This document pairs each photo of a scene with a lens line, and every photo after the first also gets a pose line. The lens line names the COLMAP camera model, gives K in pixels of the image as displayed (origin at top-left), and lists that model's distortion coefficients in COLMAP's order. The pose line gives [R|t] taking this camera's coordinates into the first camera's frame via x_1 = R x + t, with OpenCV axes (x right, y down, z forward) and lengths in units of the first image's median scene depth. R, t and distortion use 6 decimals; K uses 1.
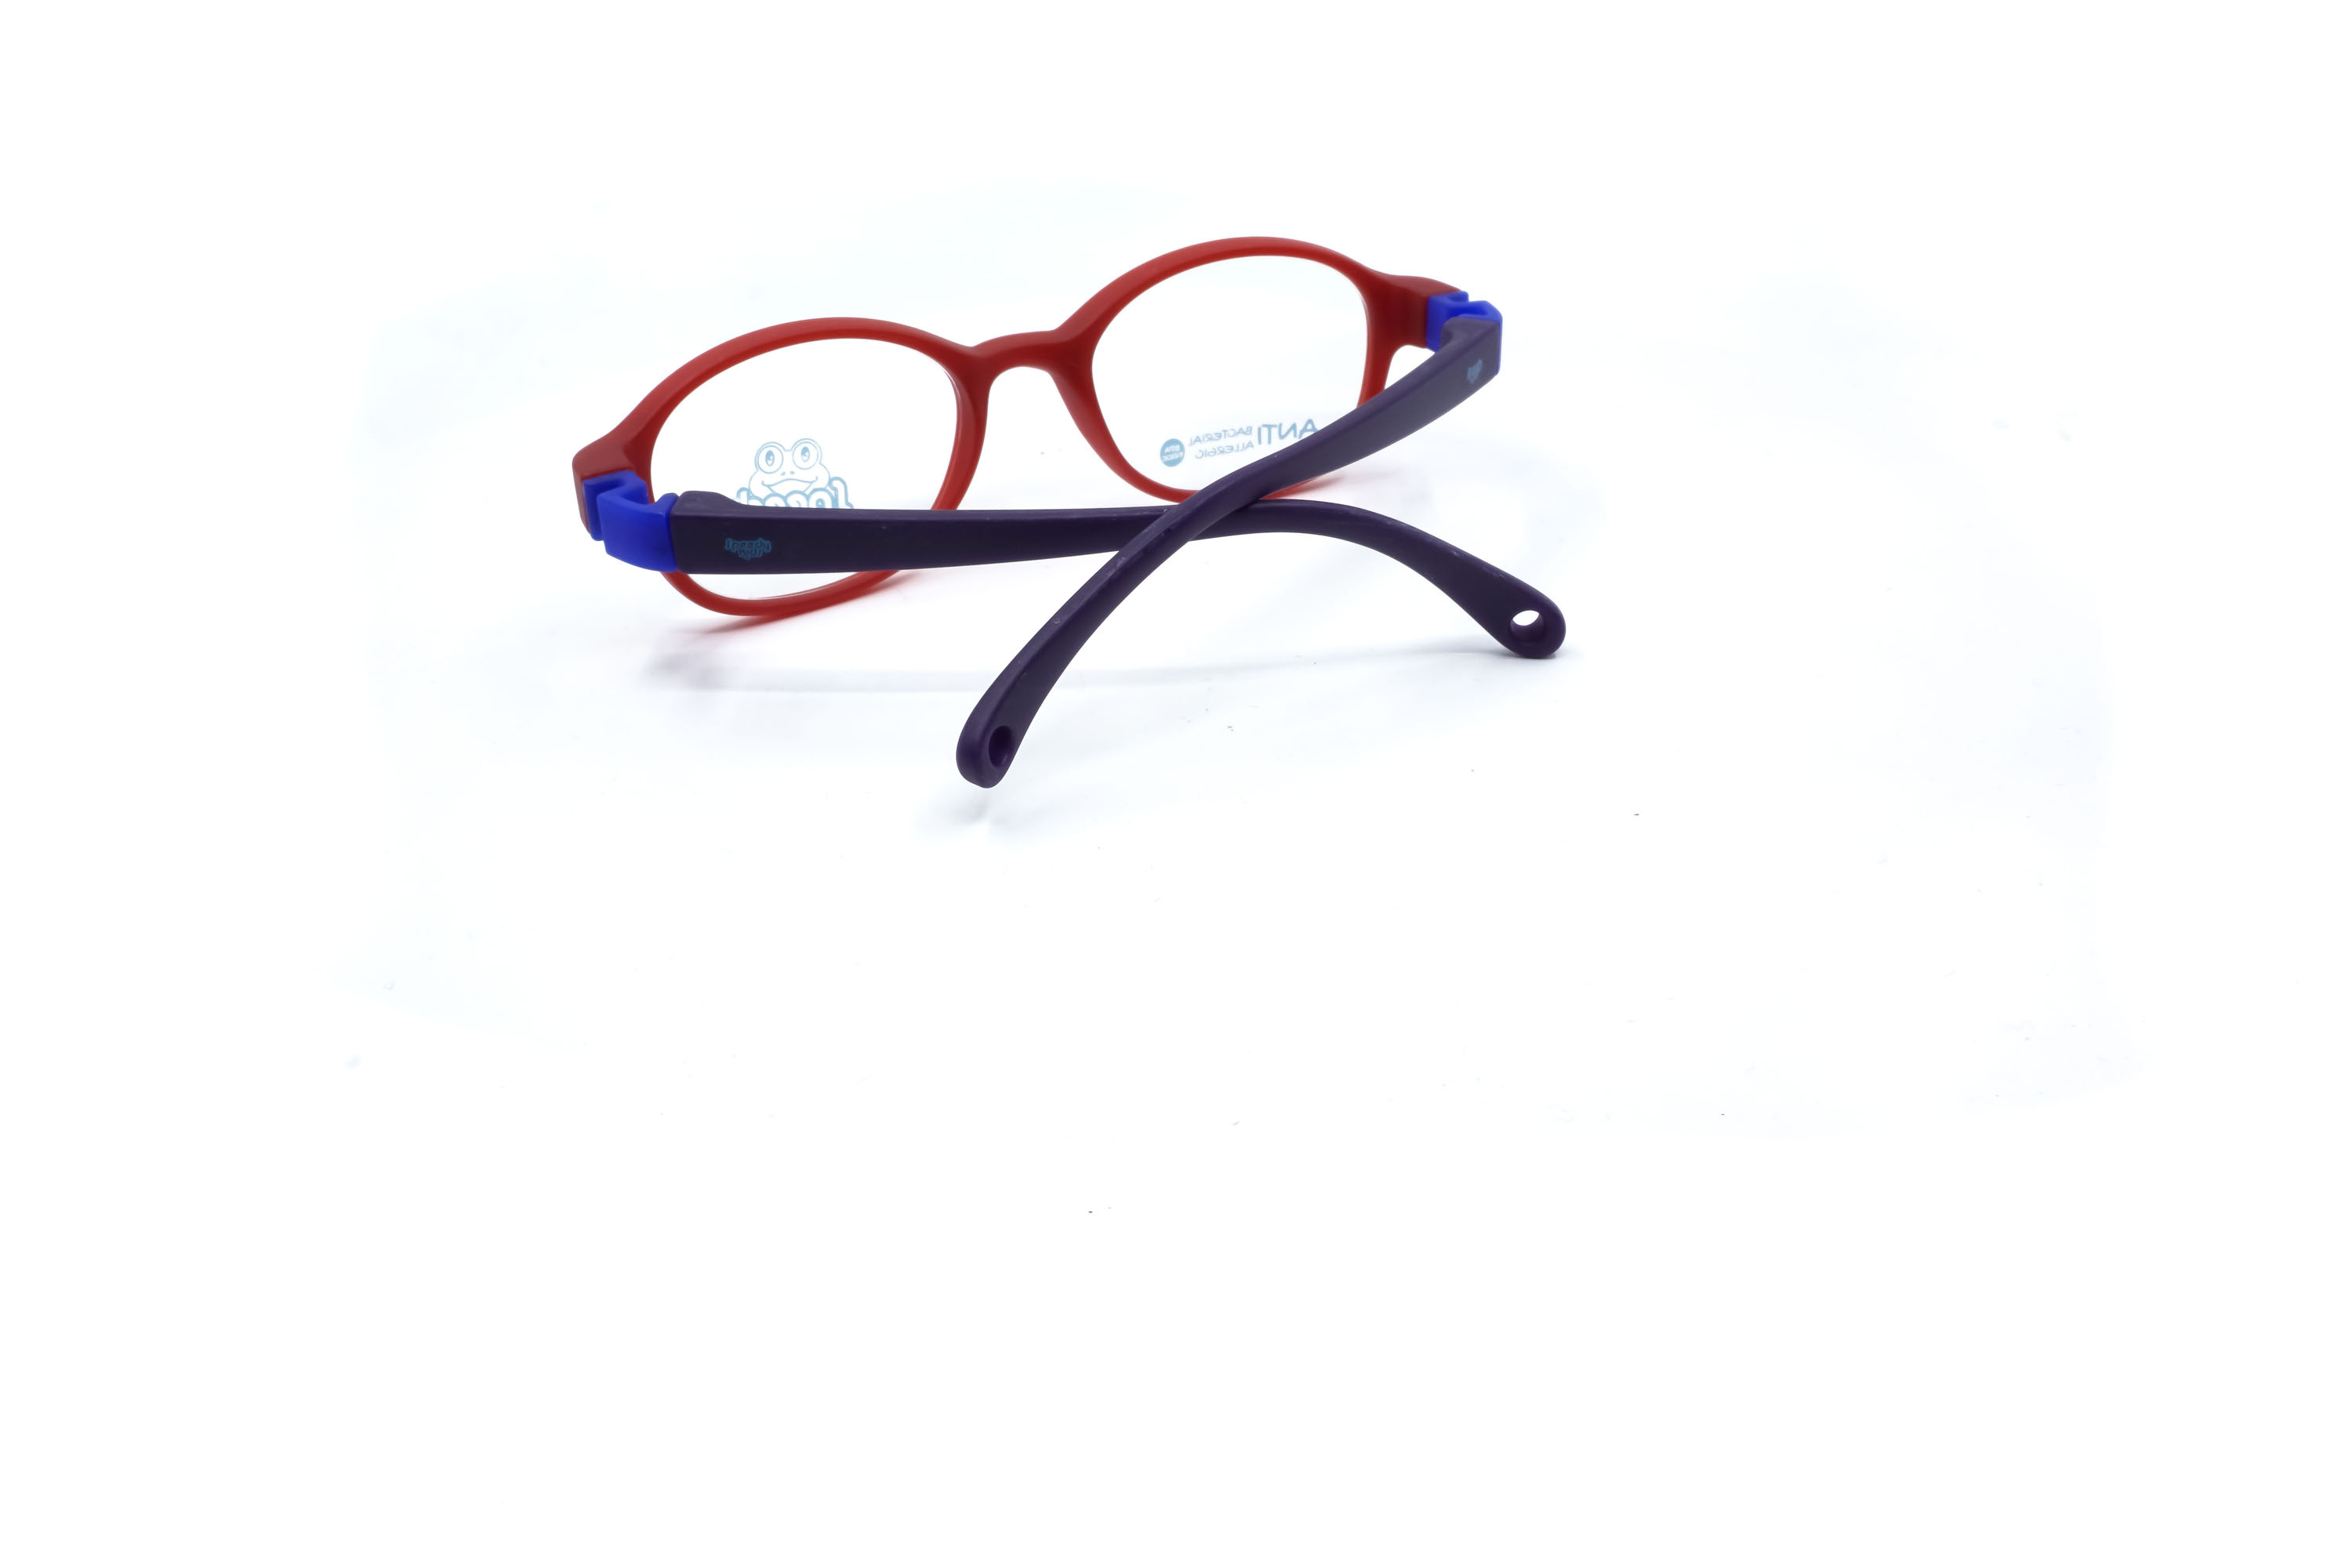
lens RADIAL K [[2422.7, 0, 1183.7], [0, 2422.7, 793.9], [0, 0, 1]] dist [0.042143, 0.000000]
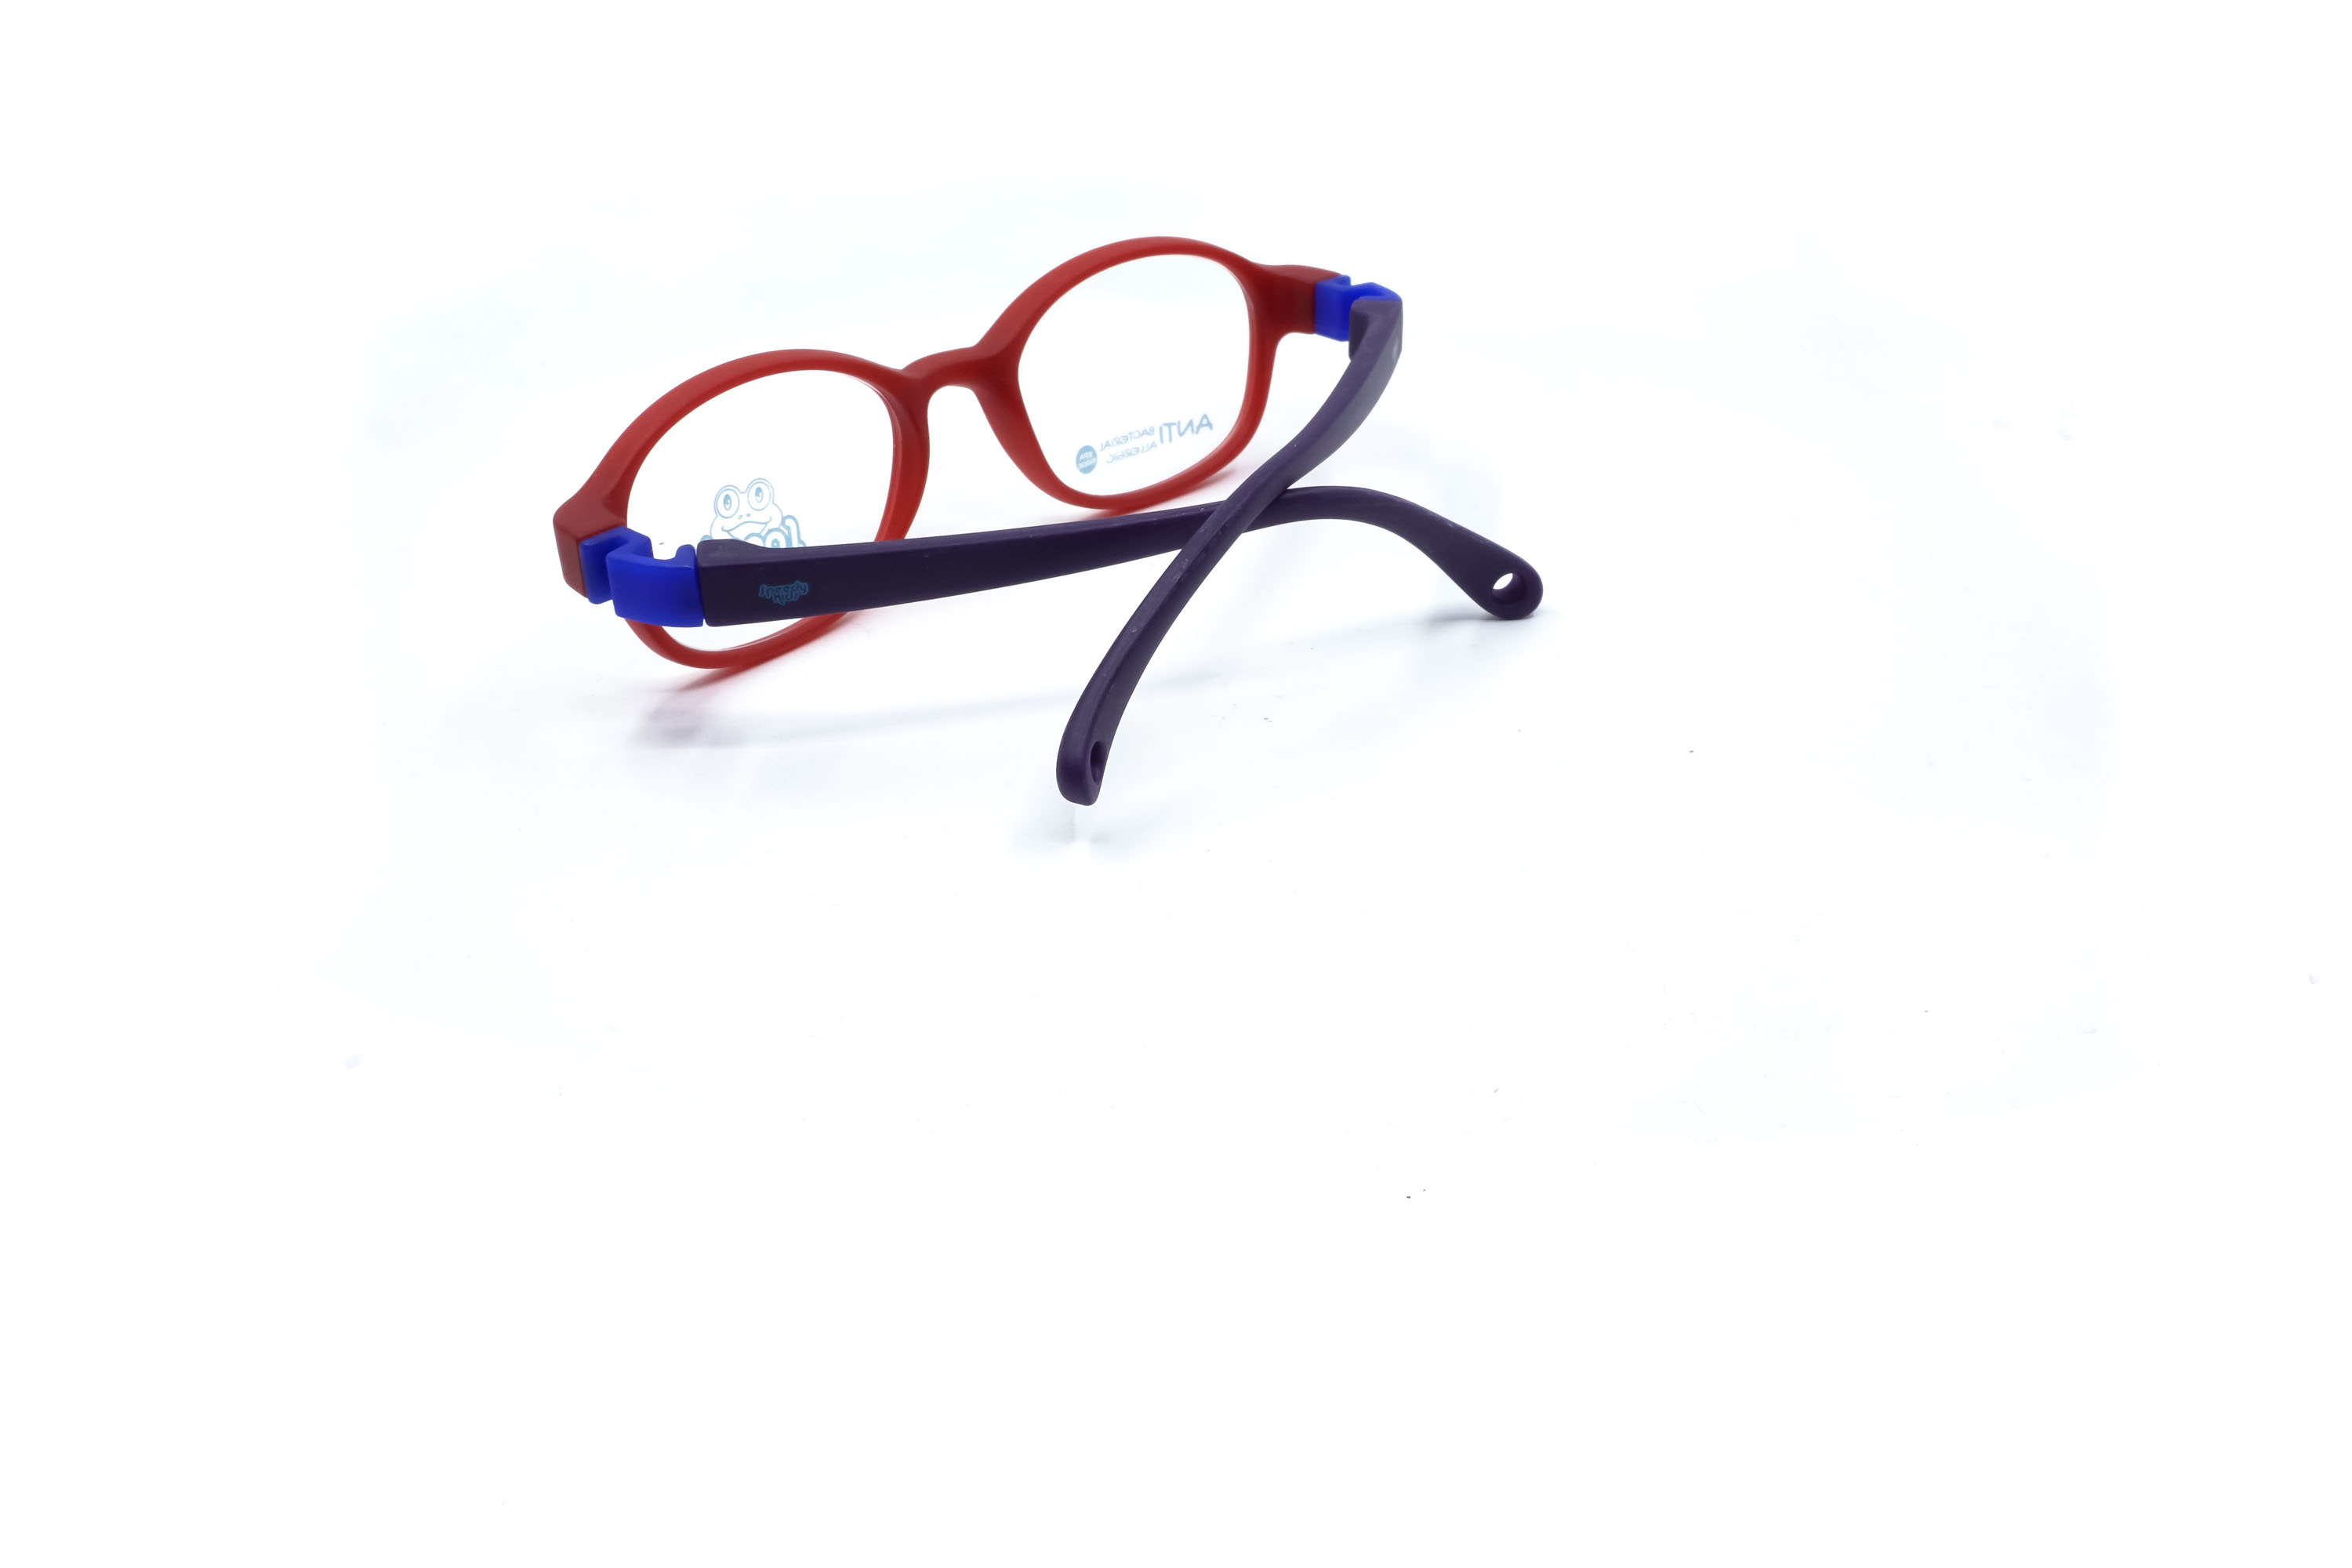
lens RADIAL K [[2422.7, 0, 1172.1], [0, 2422.7, 784.1], [0, 0, 1]] dist [0.042143, 0.000000]
pose [[0.969239, -0.125151, 0.211925, -0.214594], [0.127335, 0.991854, 0.003368, -0.008441], [-0.210620, 0.023721, 0.977280, 0.027286]]
